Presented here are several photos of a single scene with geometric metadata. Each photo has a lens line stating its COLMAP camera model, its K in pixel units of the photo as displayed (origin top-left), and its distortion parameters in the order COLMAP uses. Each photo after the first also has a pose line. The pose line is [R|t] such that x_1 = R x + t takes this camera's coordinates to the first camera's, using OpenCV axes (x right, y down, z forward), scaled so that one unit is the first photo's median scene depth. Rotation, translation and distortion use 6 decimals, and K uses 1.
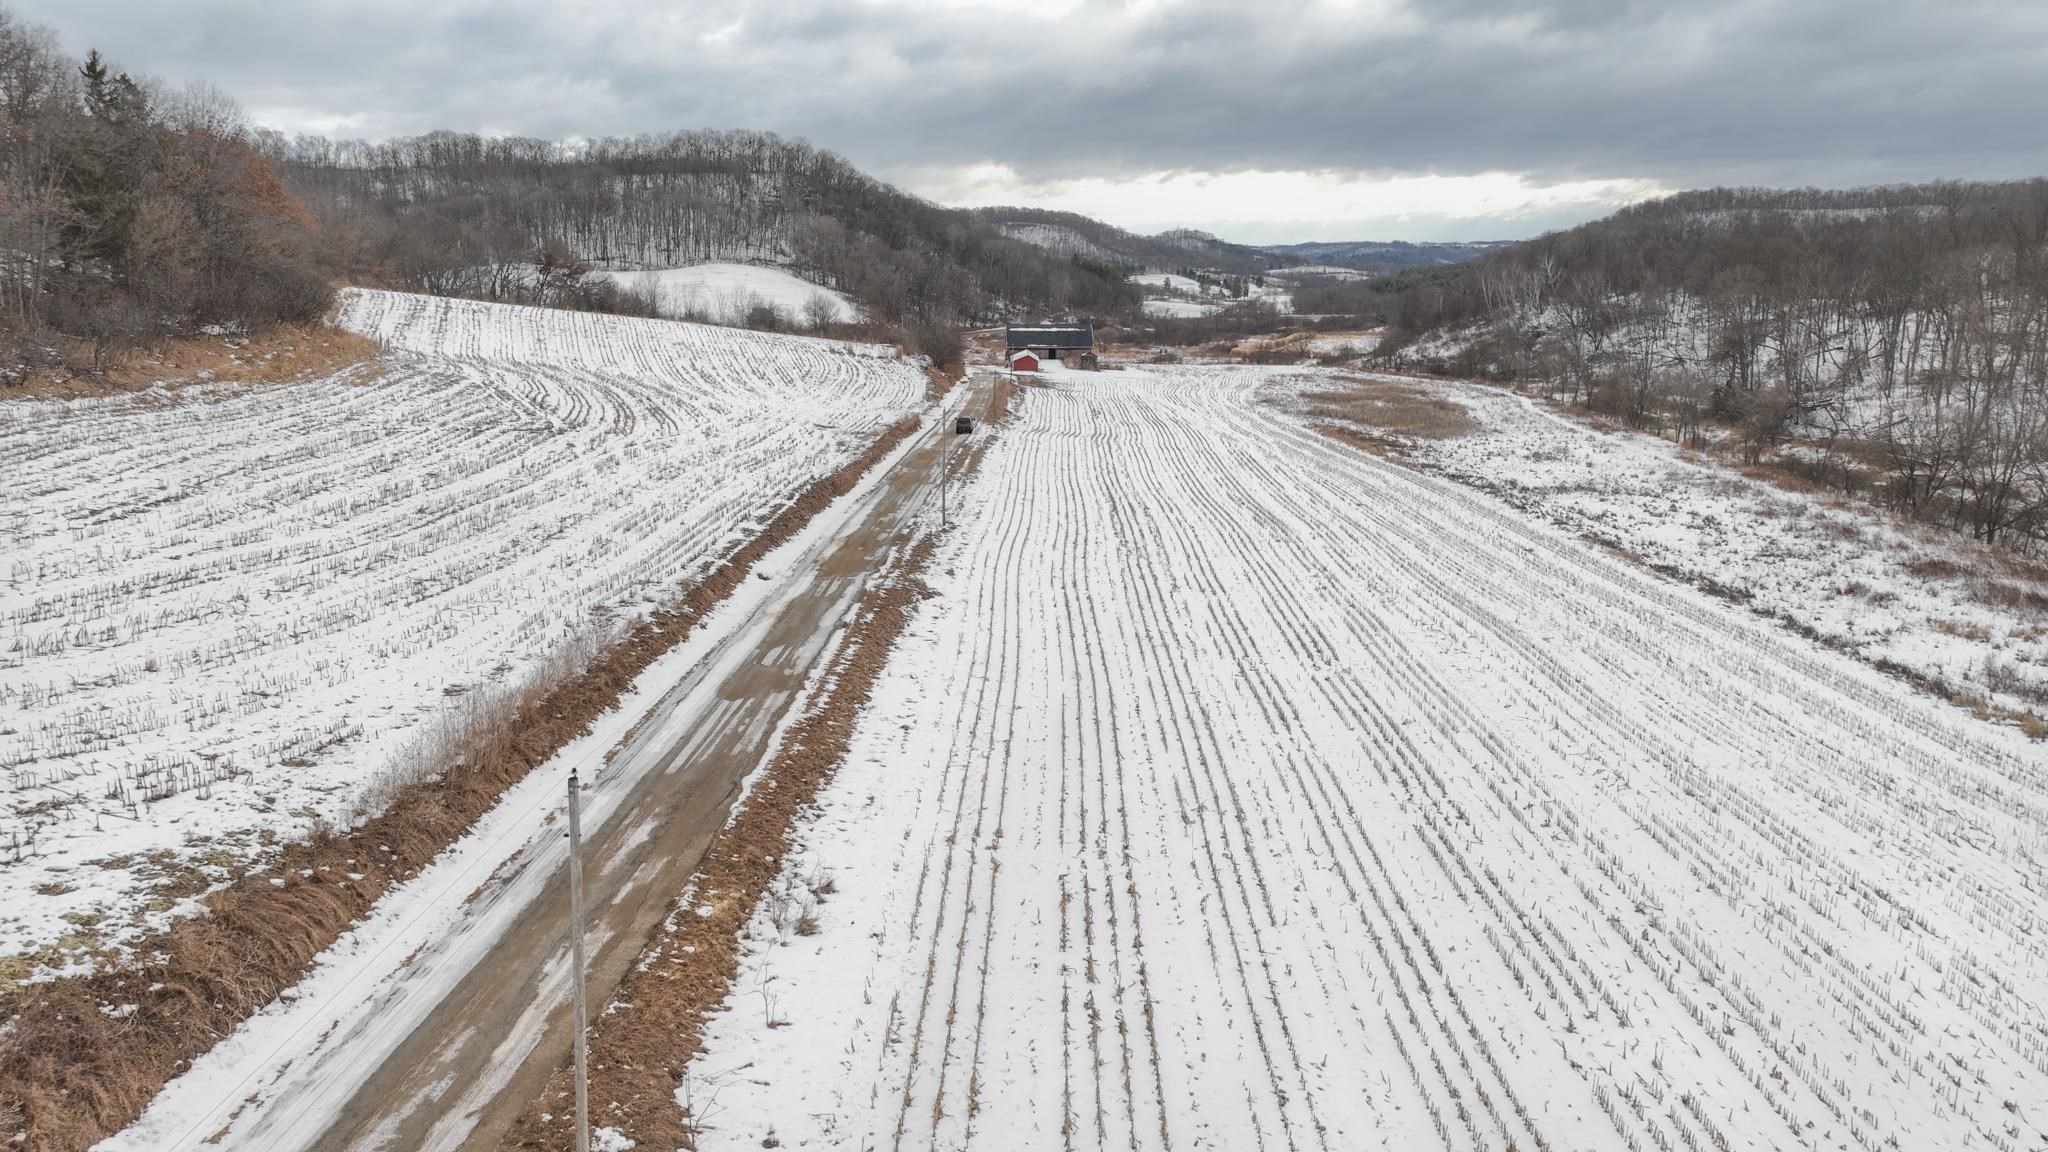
lens RADIAL K [[1430.2, 0, 1023.6], [0, 1430.2, 577.2], [0, 0, 1]] dist [0.007502, 0.000856]
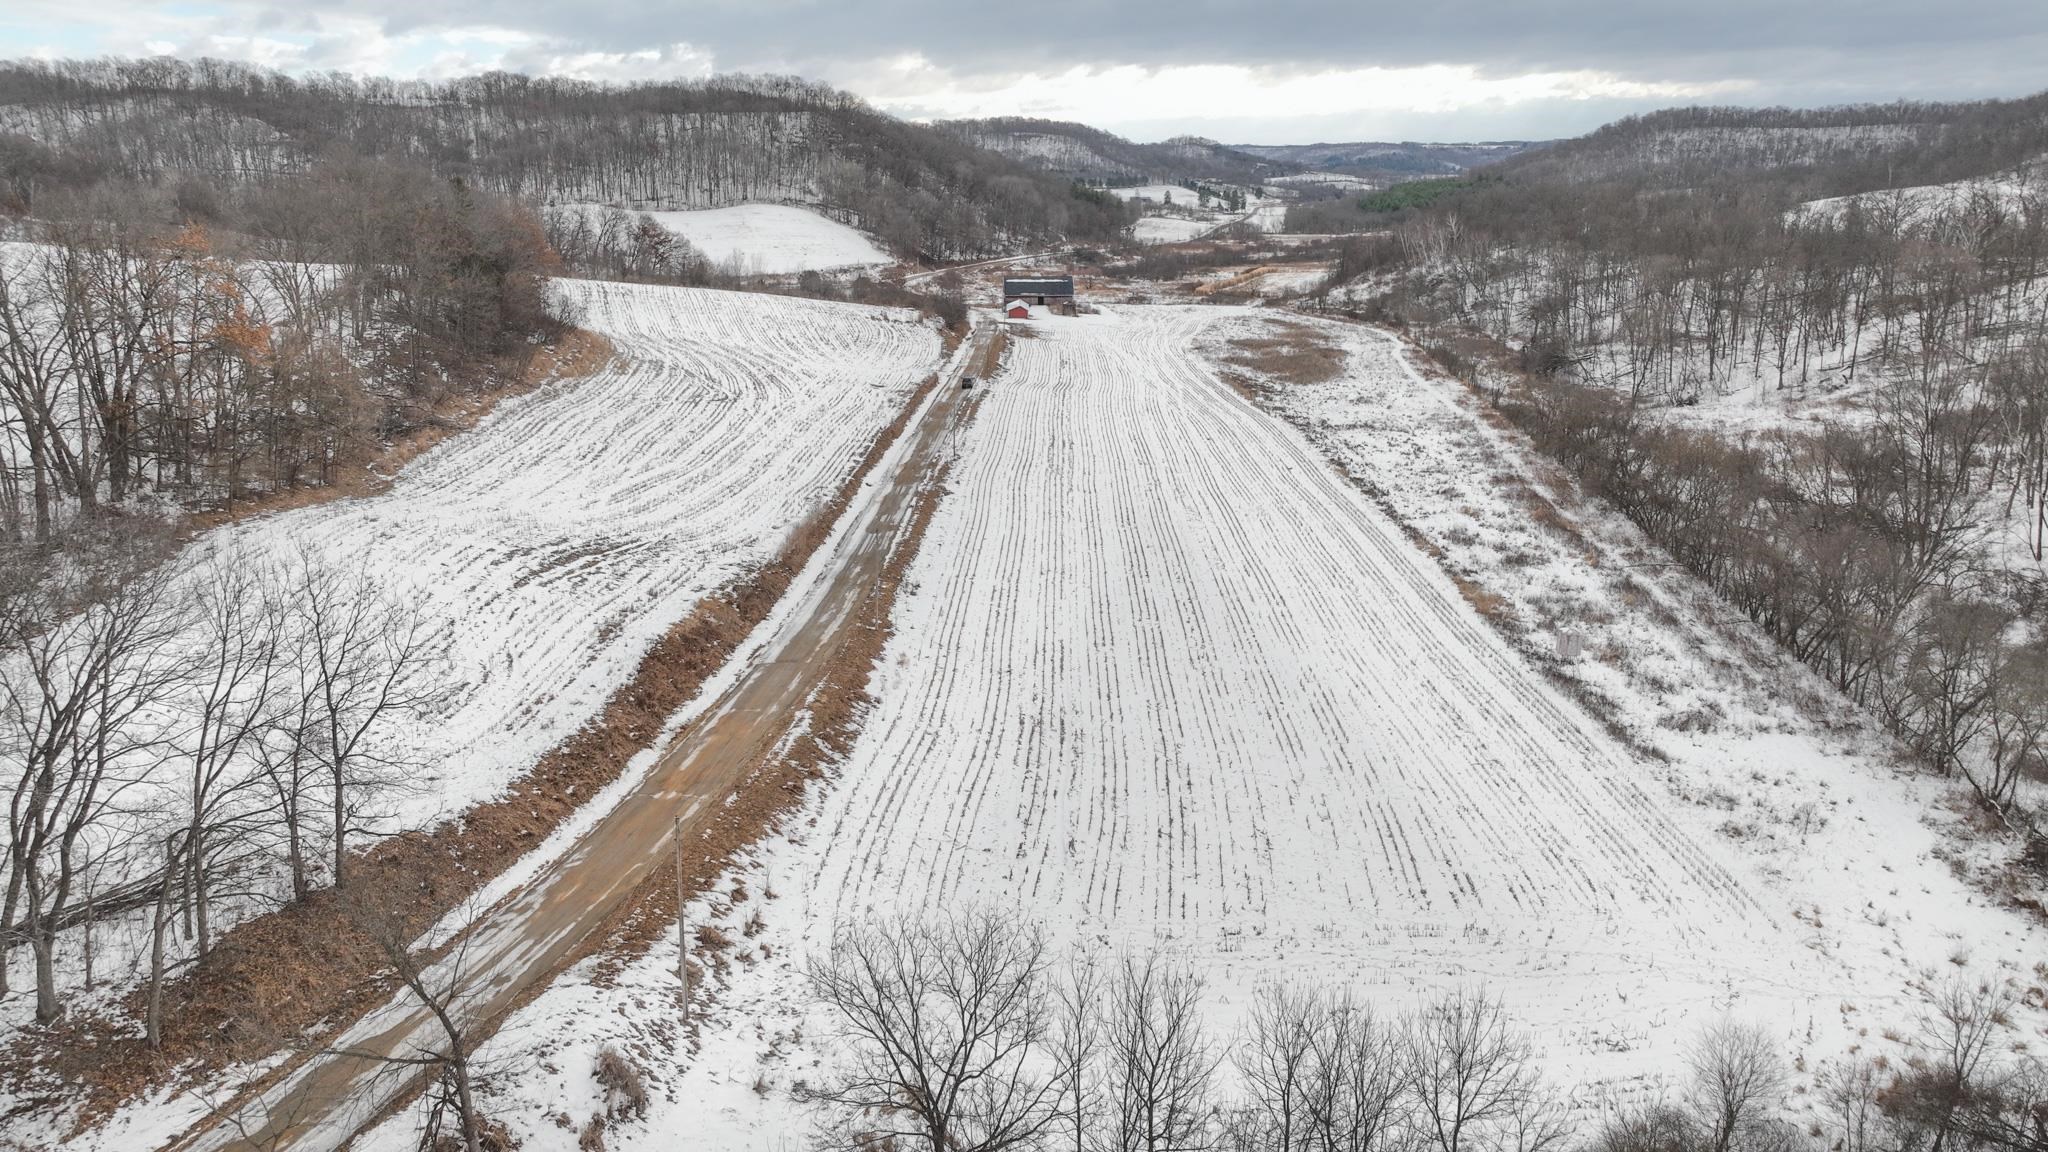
lens RADIAL K [[1430.2, 0, 1021.3], [0, 1430.2, 574.5], [0, 0, 1]] dist [0.007502, 0.000856]
pose [[0.999964, 0.001230, -0.008399, 0.014318], [-0.000667, 0.997773, 0.066704, -0.002076], [0.008462, -0.066696, 0.997737, -0.262763]]
